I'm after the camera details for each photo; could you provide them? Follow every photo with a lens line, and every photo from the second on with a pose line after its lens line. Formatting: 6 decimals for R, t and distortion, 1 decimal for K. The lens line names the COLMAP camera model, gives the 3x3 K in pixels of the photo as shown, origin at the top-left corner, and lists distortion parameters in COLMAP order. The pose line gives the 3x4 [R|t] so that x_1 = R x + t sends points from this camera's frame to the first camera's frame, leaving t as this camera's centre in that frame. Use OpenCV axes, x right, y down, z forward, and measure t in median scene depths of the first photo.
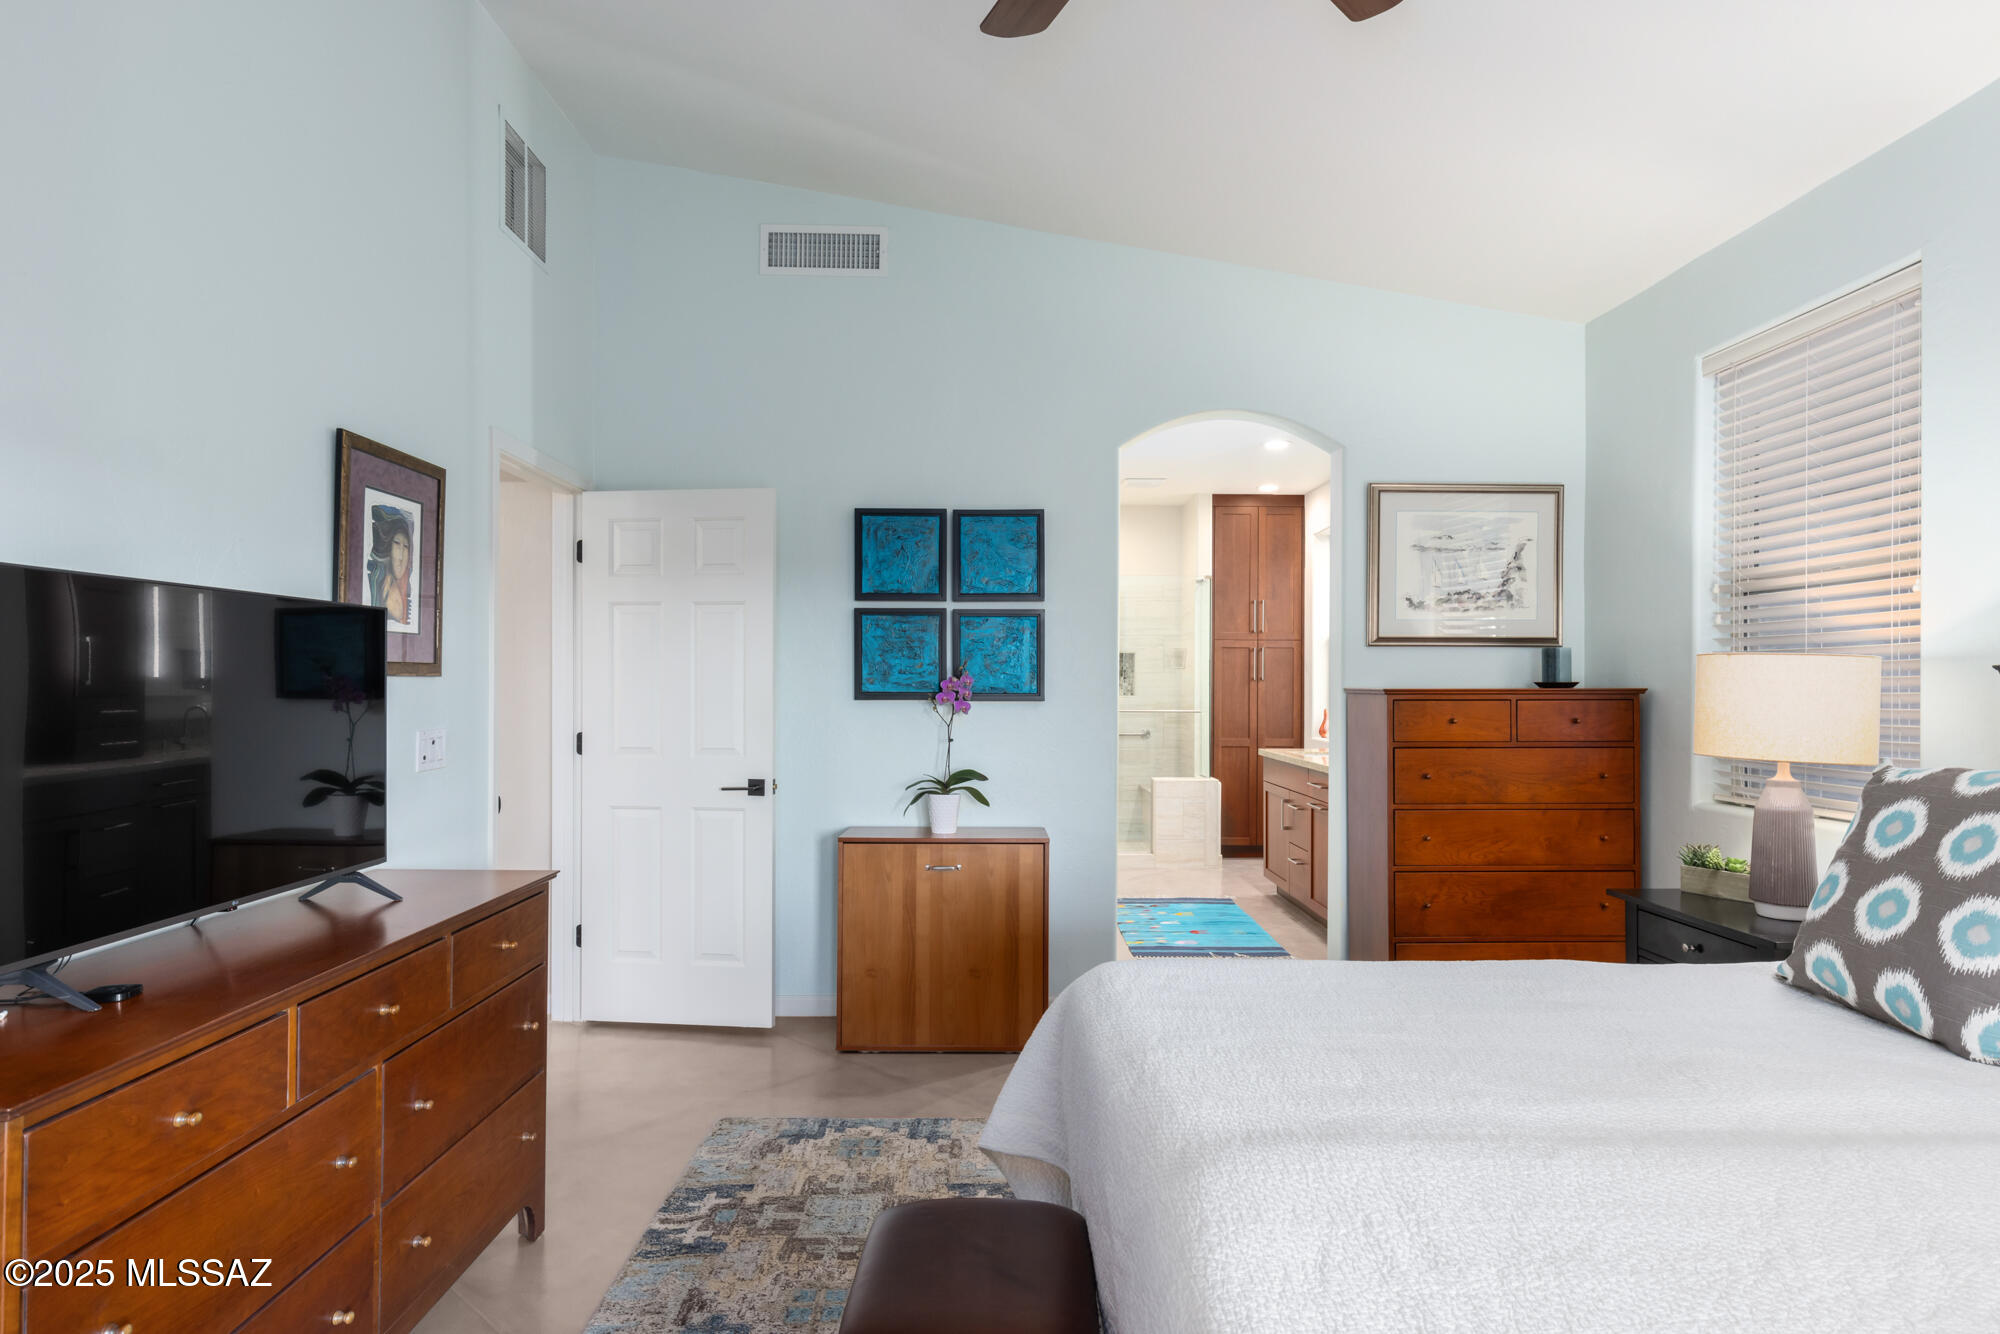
lens RADIAL K [[1127.7, 0, 1006.1], [0, 1127.7, 675.6], [0, 0, 1]] dist [0.003906, -0.002436]
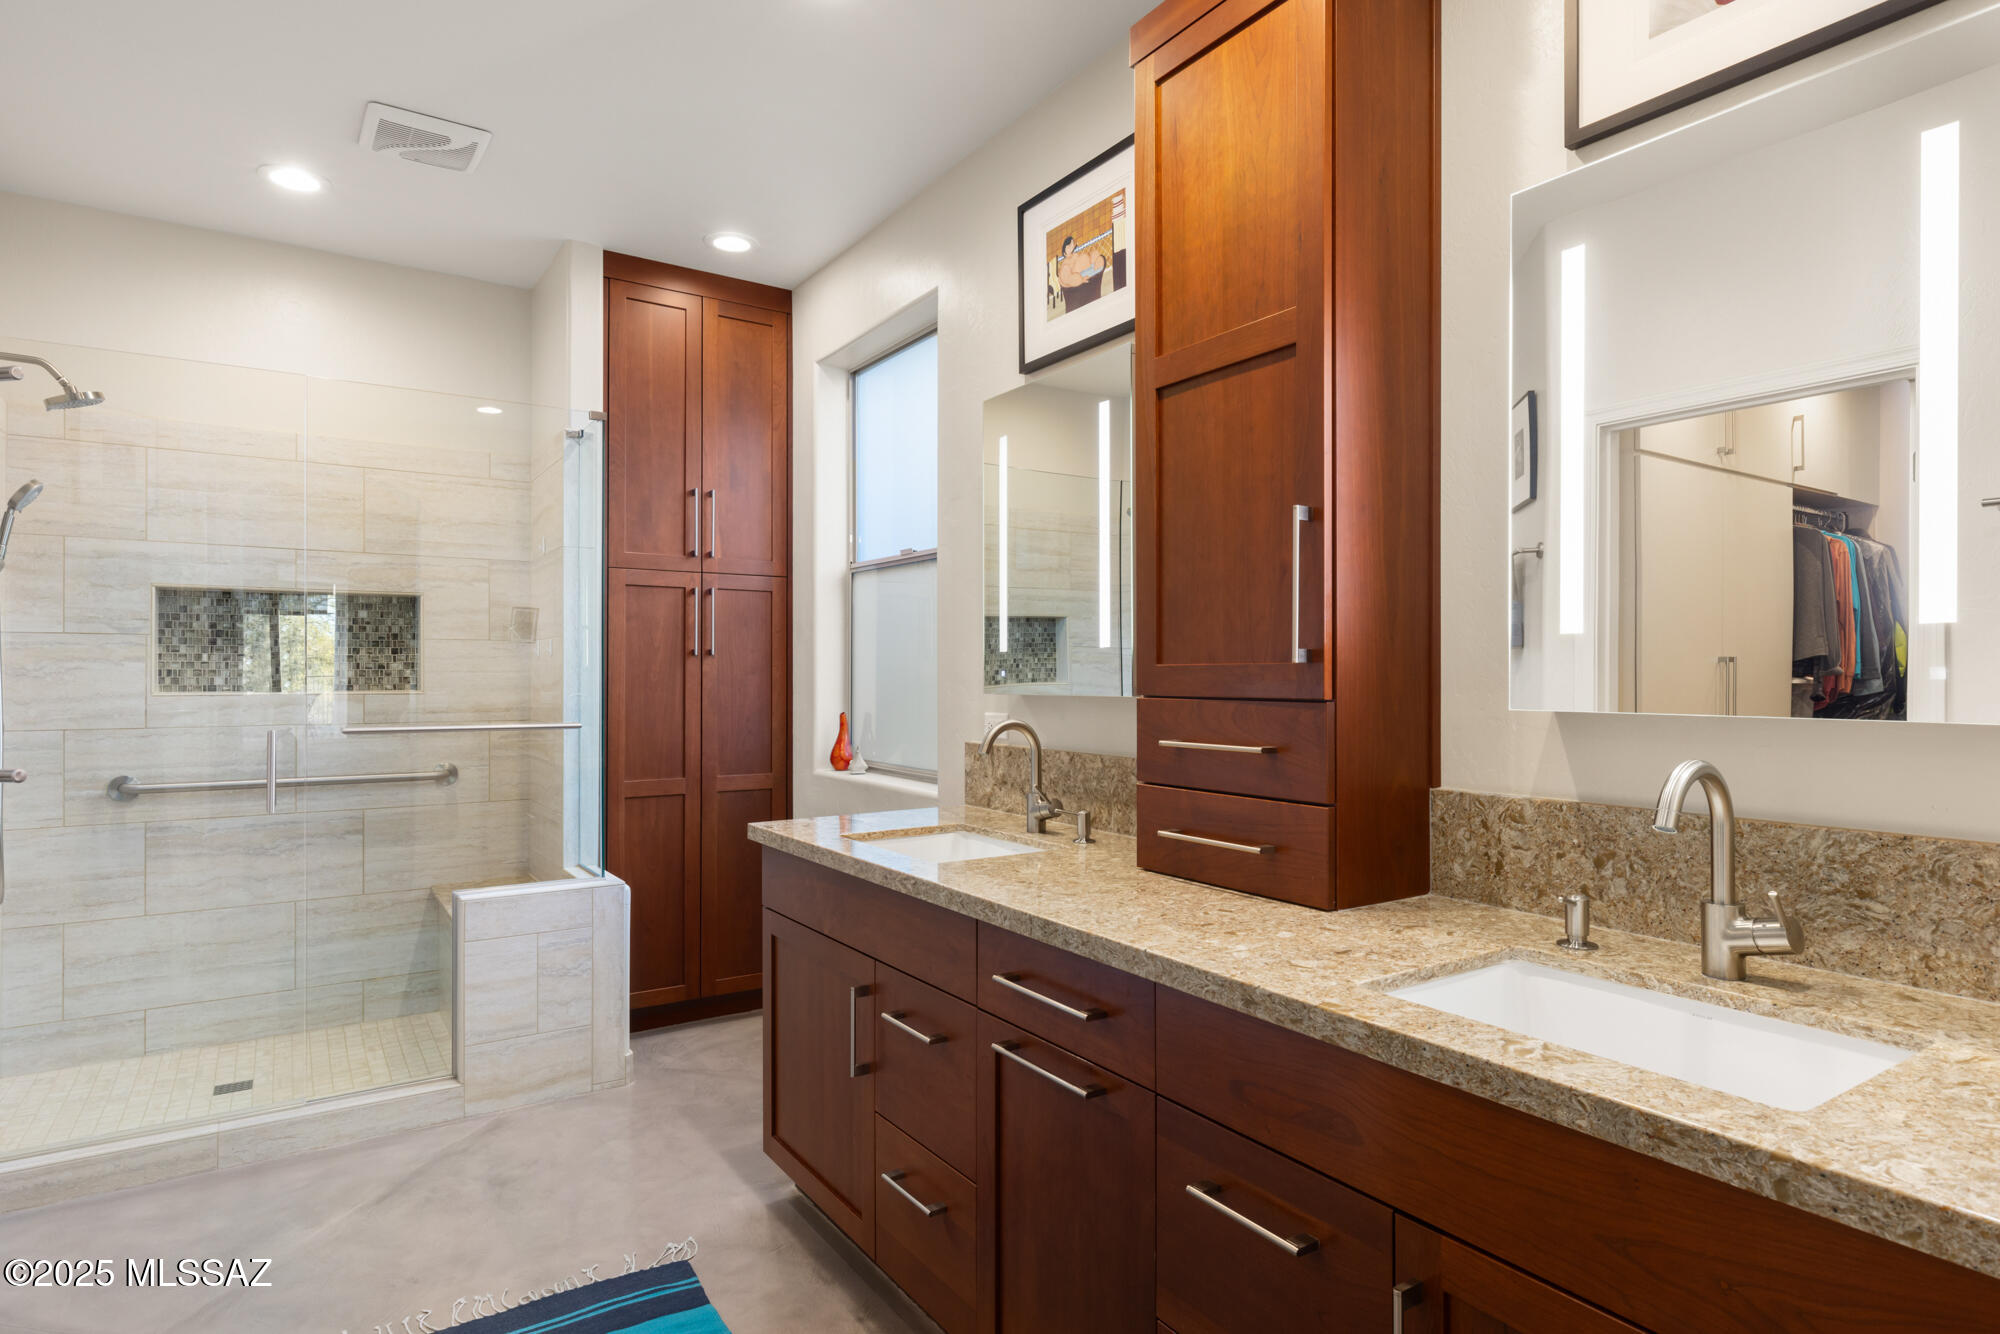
lens RADIAL K [[1127.7, 0, 1012.3], [0, 1127.7, 673.7], [0, 0, 1]] dist [0.003906, -0.002436]
pose [[0.847296, -0.001232, 0.531120, 0.079630], [0.000042, 0.999997, 0.002253, 0.010822], [-0.531122, -0.001887, 0.847294, 0.522369]]
